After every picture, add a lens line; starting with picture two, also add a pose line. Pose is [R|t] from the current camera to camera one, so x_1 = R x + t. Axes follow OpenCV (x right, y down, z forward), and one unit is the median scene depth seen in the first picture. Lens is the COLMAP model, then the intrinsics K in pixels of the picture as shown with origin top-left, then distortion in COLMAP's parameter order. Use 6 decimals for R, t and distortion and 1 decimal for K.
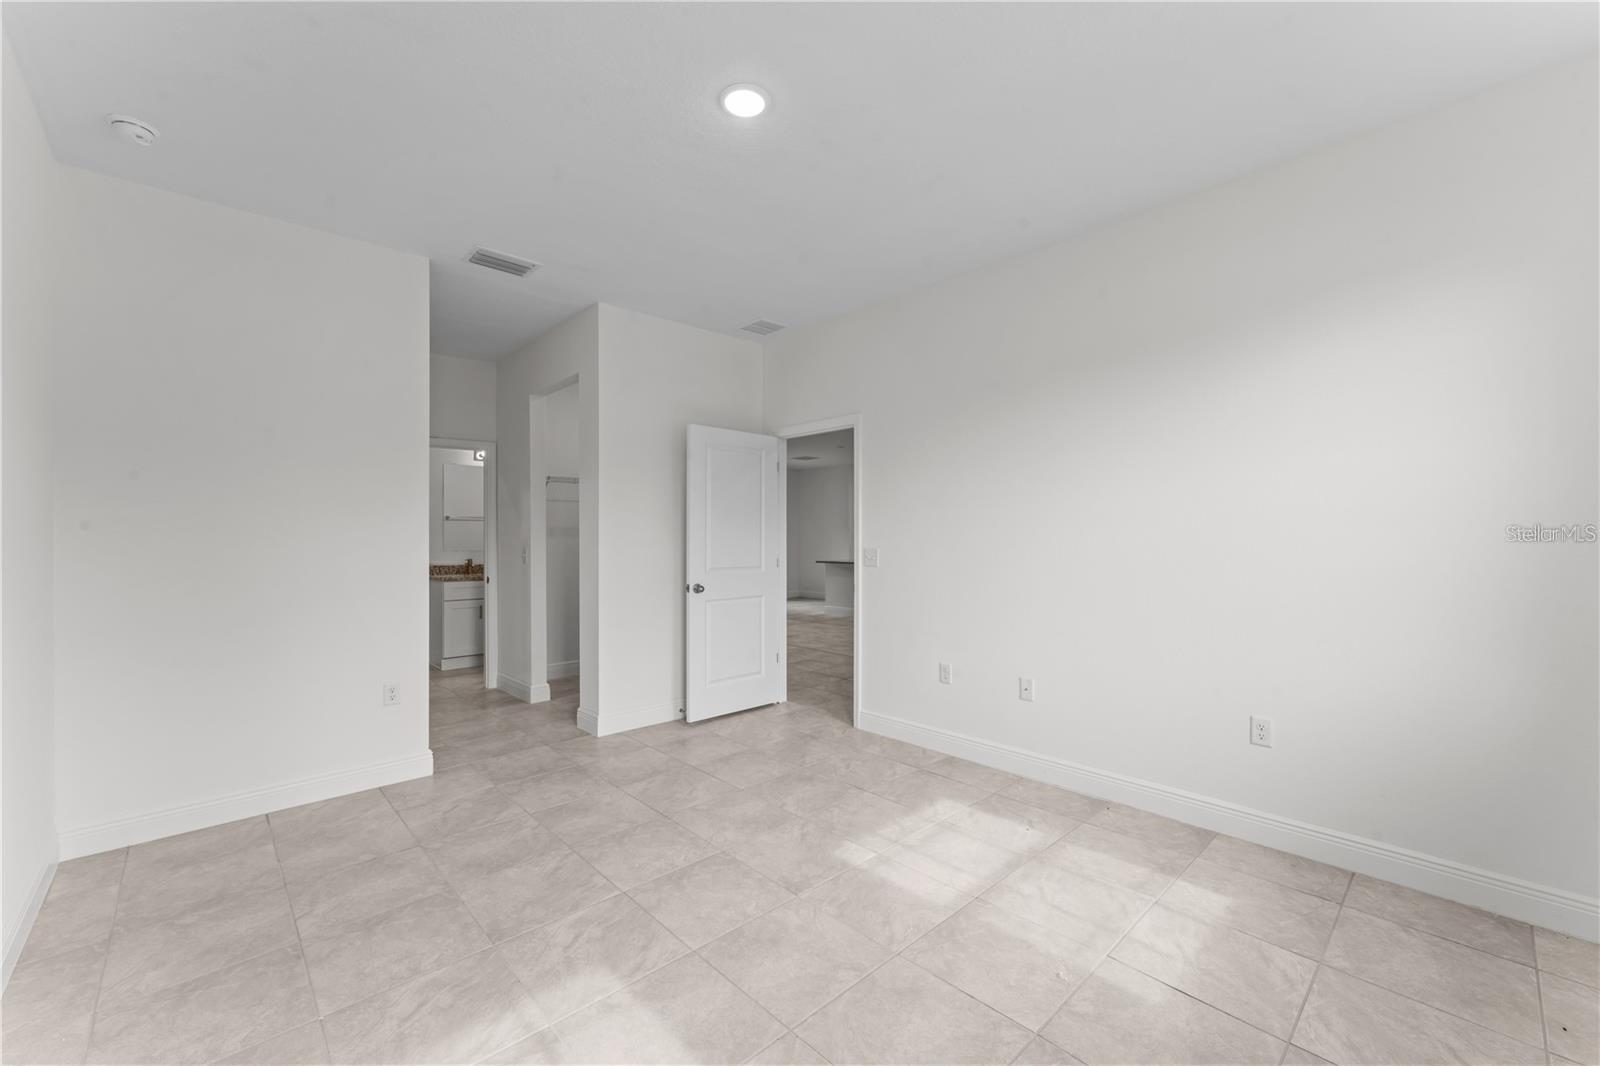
lens RADIAL K [[648.2, 0, 794.4], [0, 648.2, 532.2], [0, 0, 1]] dist [-0.006741, 0.000315]
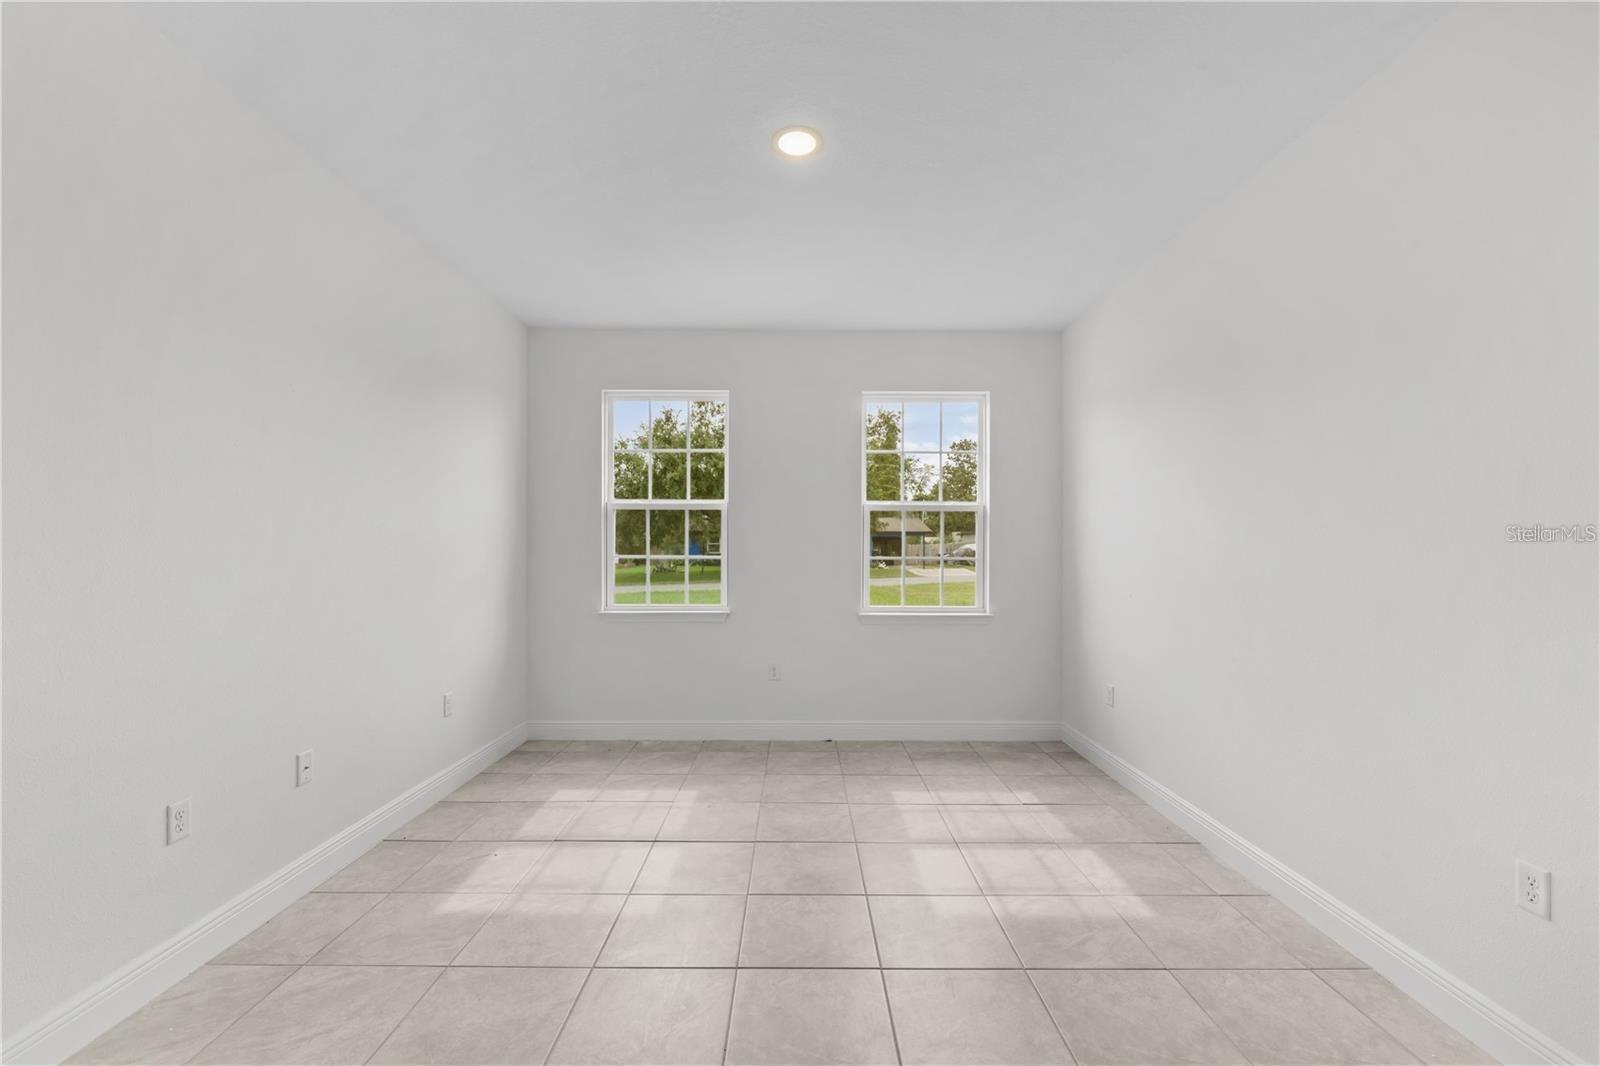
lens RADIAL K [[668.9, 0, 800.0], [0, 668.9, 533.0], [0, 0, 1]] dist [-0.000384, -0.000023]
pose [[-0.735212, 0.013454, 0.677704, -0.876266], [-0.008737, 0.999532, -0.029322, 0.004241], [-0.677781, -0.027479, -0.734750, 1.916998]]
